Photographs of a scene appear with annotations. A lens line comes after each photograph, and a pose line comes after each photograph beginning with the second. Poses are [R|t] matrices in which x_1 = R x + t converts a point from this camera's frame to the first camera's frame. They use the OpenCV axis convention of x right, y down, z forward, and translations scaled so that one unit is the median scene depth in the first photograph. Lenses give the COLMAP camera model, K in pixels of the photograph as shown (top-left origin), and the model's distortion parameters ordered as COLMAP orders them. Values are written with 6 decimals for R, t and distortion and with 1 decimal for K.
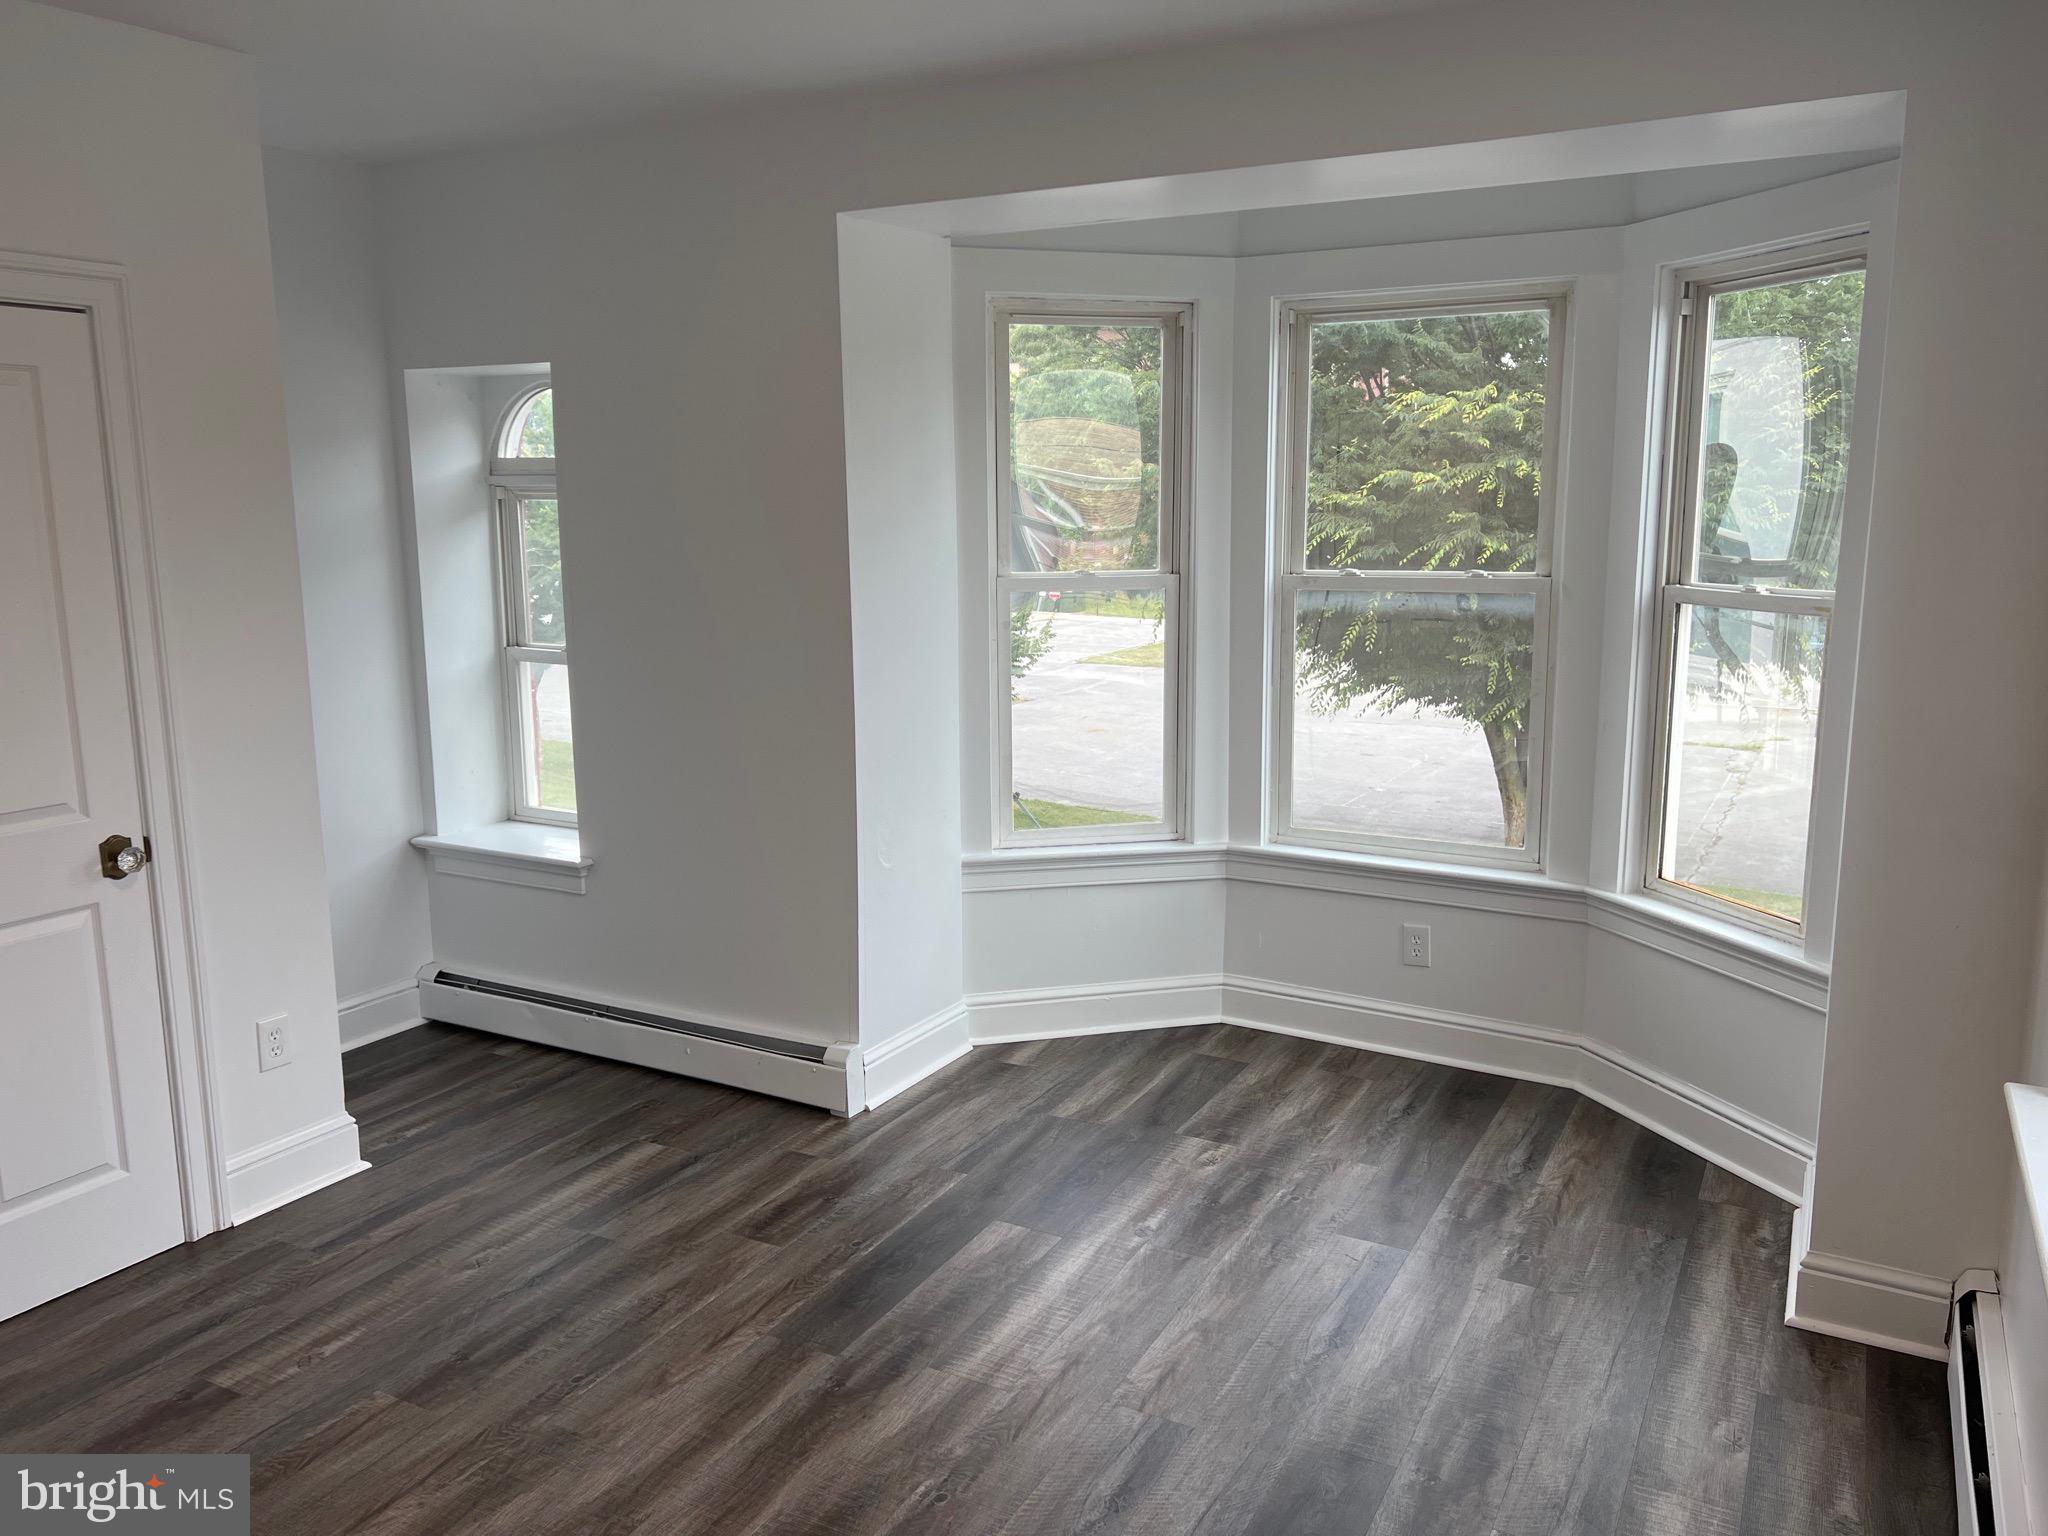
lens RADIAL K [[1556.4, 0, 1024.8], [0, 1556.4, 763.9], [0, 0, 1]] dist [0.058517, -0.019613]
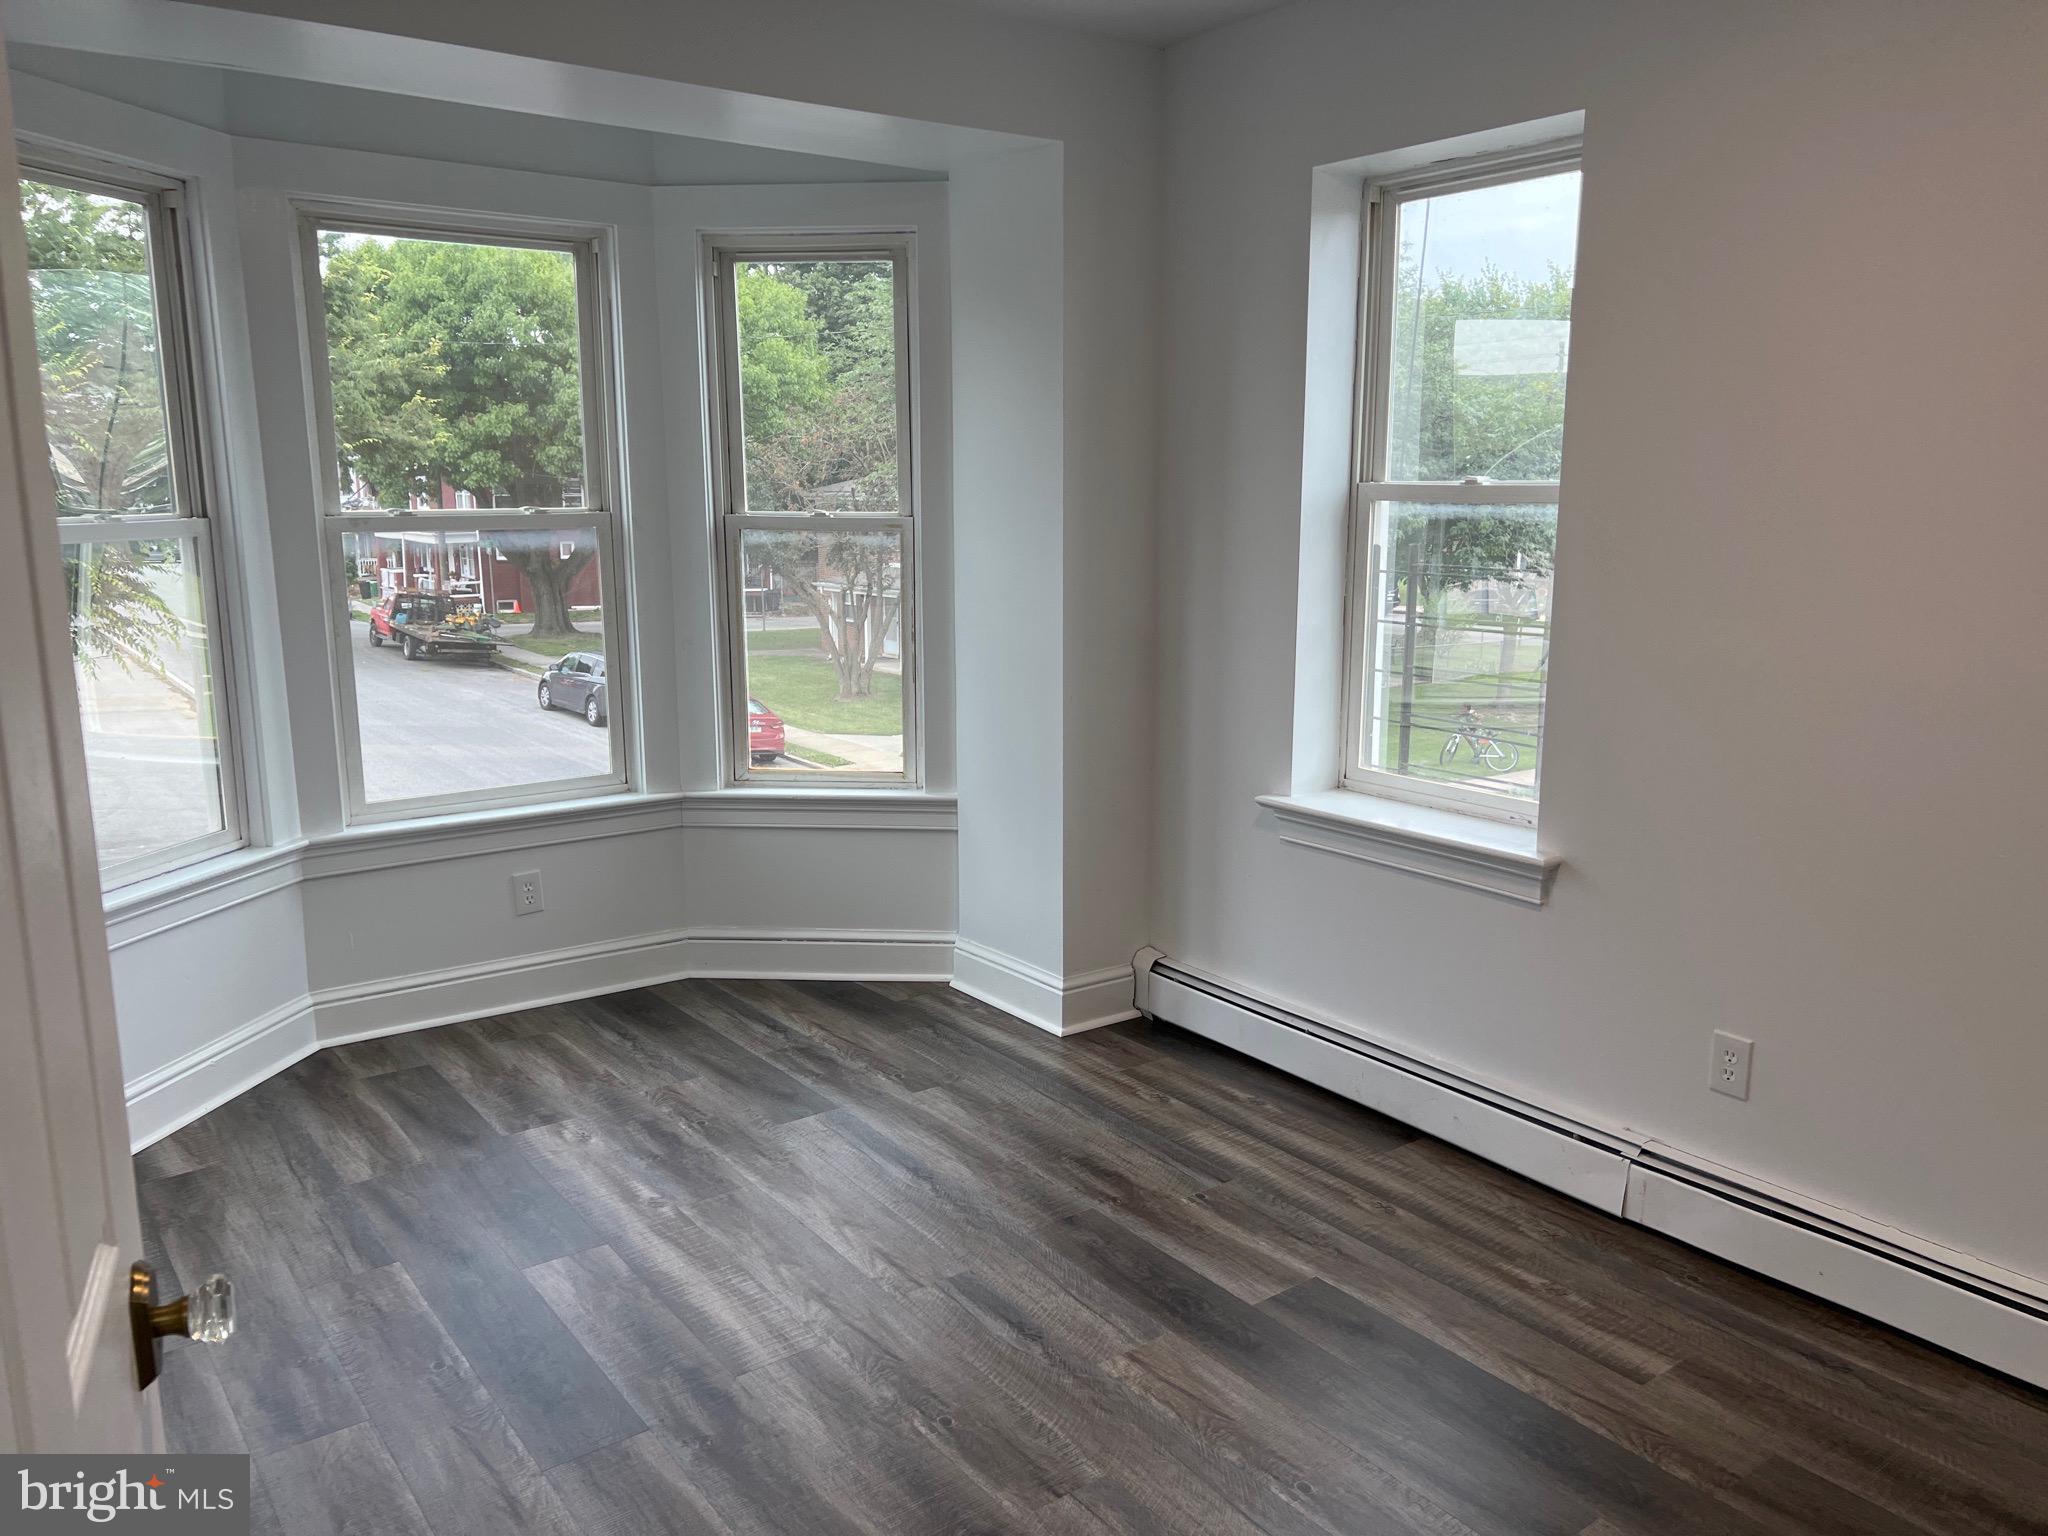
lens RADIAL K [[1556.4, 0, 1030.5], [0, 1556.4, 766.0], [0, 0, 1]] dist [0.058517, -0.019613]
pose [[0.428528, -0.166594, 0.888037, -0.543581], [0.159069, 0.981414, 0.107352, -0.020163], [-0.889416, 0.095256, 0.447063, 0.312242]]
